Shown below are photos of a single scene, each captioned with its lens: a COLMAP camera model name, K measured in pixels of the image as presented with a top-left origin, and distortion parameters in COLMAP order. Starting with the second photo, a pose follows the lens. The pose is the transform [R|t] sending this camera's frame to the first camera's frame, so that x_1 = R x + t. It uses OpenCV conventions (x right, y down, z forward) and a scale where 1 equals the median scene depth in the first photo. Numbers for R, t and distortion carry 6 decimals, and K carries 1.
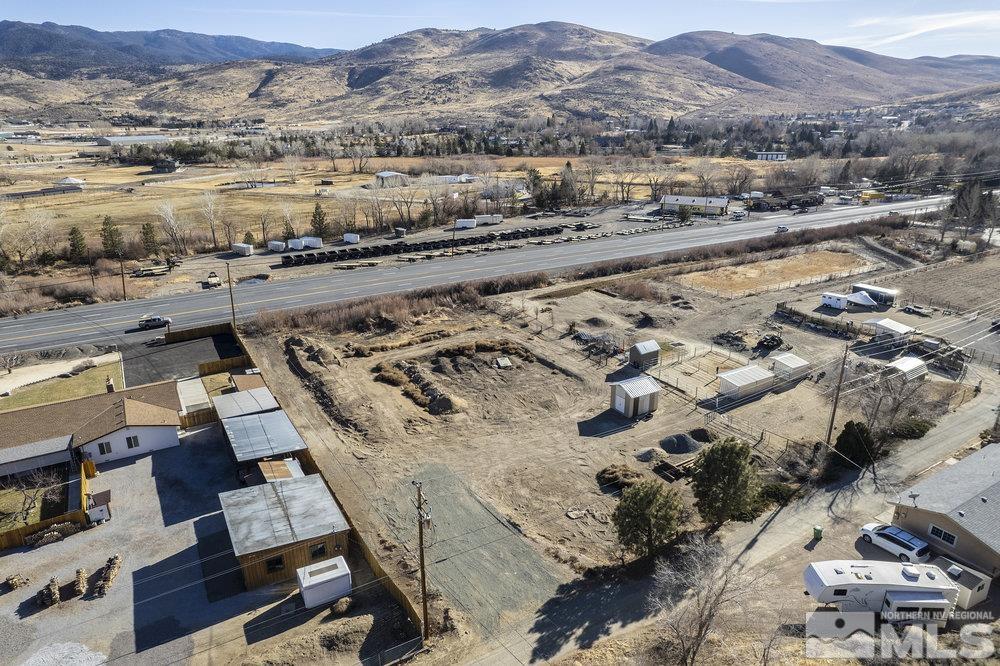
lens RADIAL K [[639.0, 0, 503.7], [0, 639.0, 330.2], [0, 0, 1]] dist [-0.041681, 0.031073]
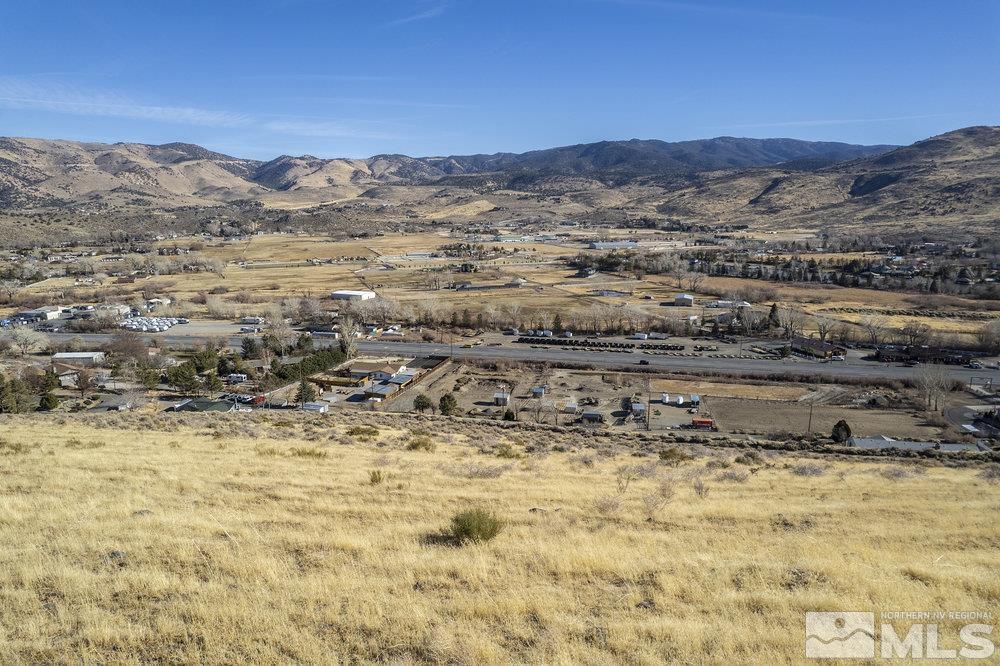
lens RADIAL K [[639.0, 0, 501.3], [0, 639.0, 331.7], [0, 0, 1]] dist [-0.041681, 0.031073]
pose [[0.706711, 0.139500, -0.693614, 0.090975], [-0.232446, 0.971728, -0.041401, -0.002949], [0.668228, 0.190487, 0.719157, -0.046507]]
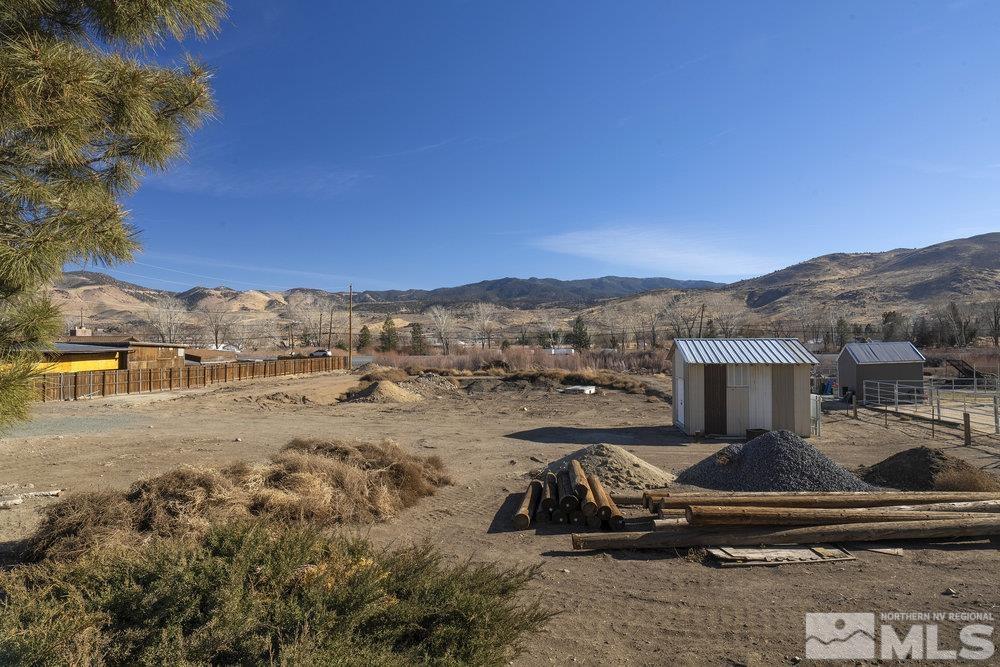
lens RADIAL K [[588.4, 0, 499.8], [0, 588.4, 329.5], [0, 0, 1]] dist [-0.004782, 0.001266]
pose [[0.803034, -0.012538, -0.595801, 0.012334], [-0.191336, 0.941421, -0.277699, 0.007993], [0.564381, 0.337000, 0.753595, 0.029113]]
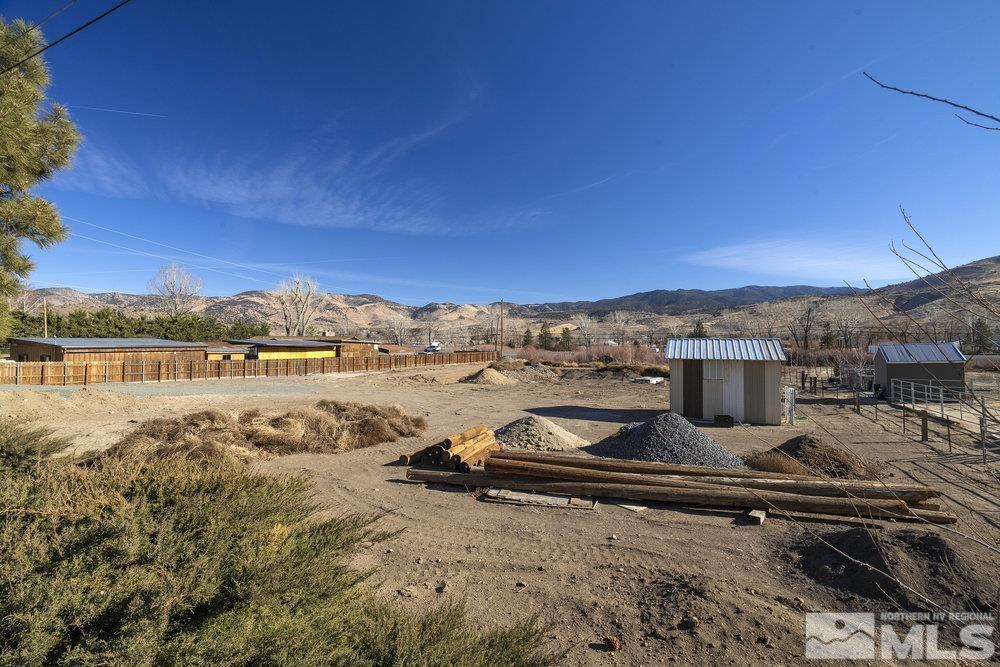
lens RADIAL K [[448.8, 0, 499.2], [0, 448.8, 335.9], [0, 0, 1]] dist [-0.003880, 0.000931]
pose [[0.568746, -0.006317, -0.822489, 0.015145], [-0.269082, 0.943517, -0.193315, 0.007321], [0.777253, 0.331265, 0.534921, 0.031175]]
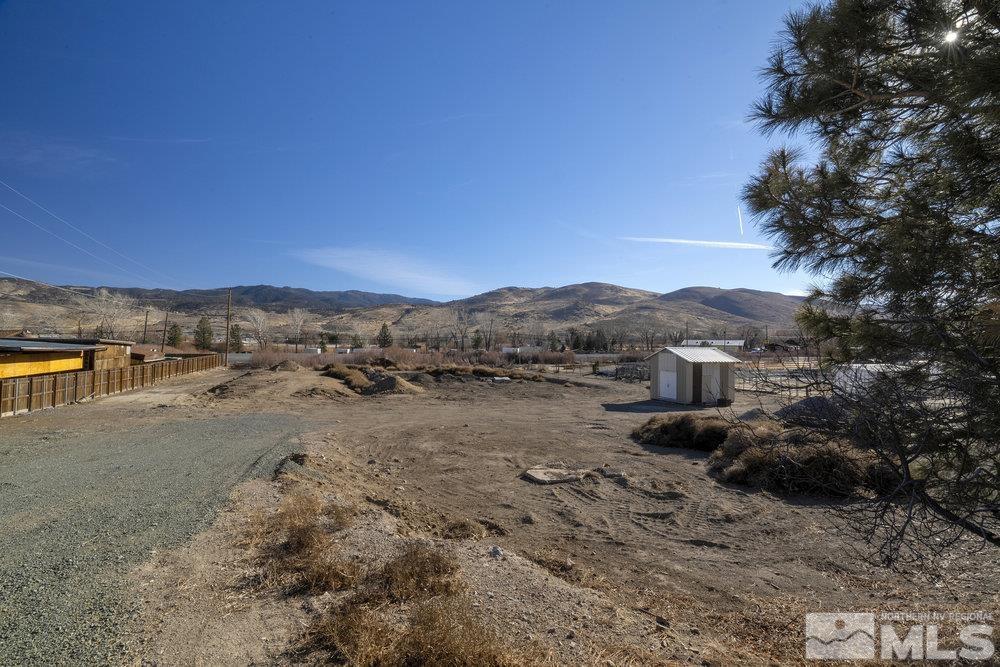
lens RADIAL K [[448.8, 0, 504.8], [0, 448.8, 329.1], [0, 0, 1]] dist [-0.003880, 0.000931]
pose [[0.992140, 0.013742, -0.124374, 0.003593], [-0.057065, 0.934262, -0.351992, 0.009401], [0.111361, 0.356323, 0.927703, 0.024772]]
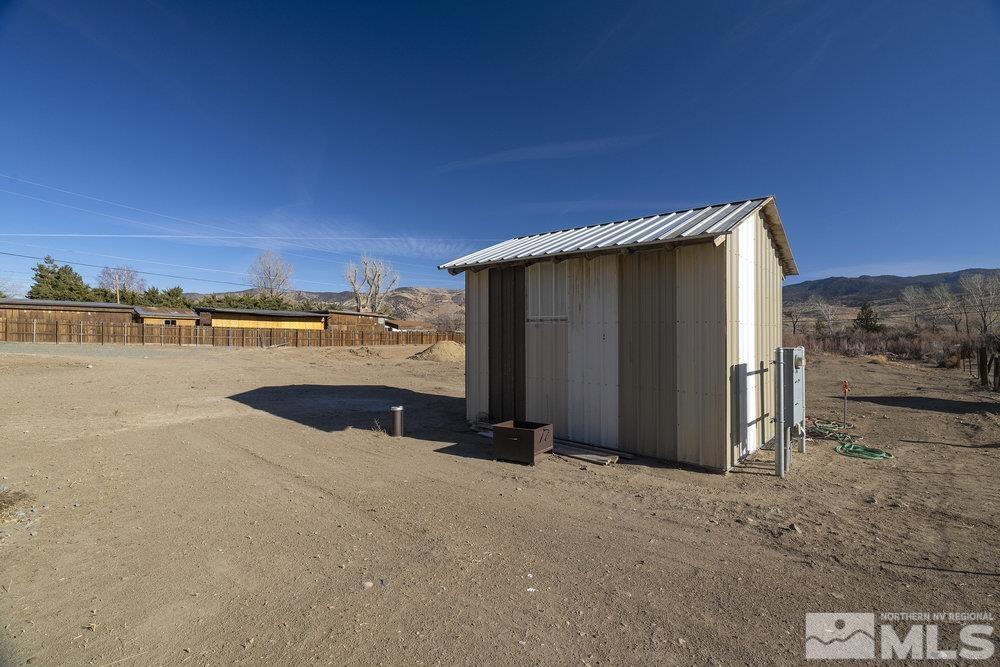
lens RADIAL K [[448.8, 0, 496.7], [0, 448.8, 334.6], [0, 0, 1]] dist [-0.003880, 0.000931]
pose [[0.297129, 0.008015, -0.954804, 0.012553], [-0.322132, 0.942181, -0.092336, 0.005372], [0.898858, 0.335009, 0.282531, 0.040271]]
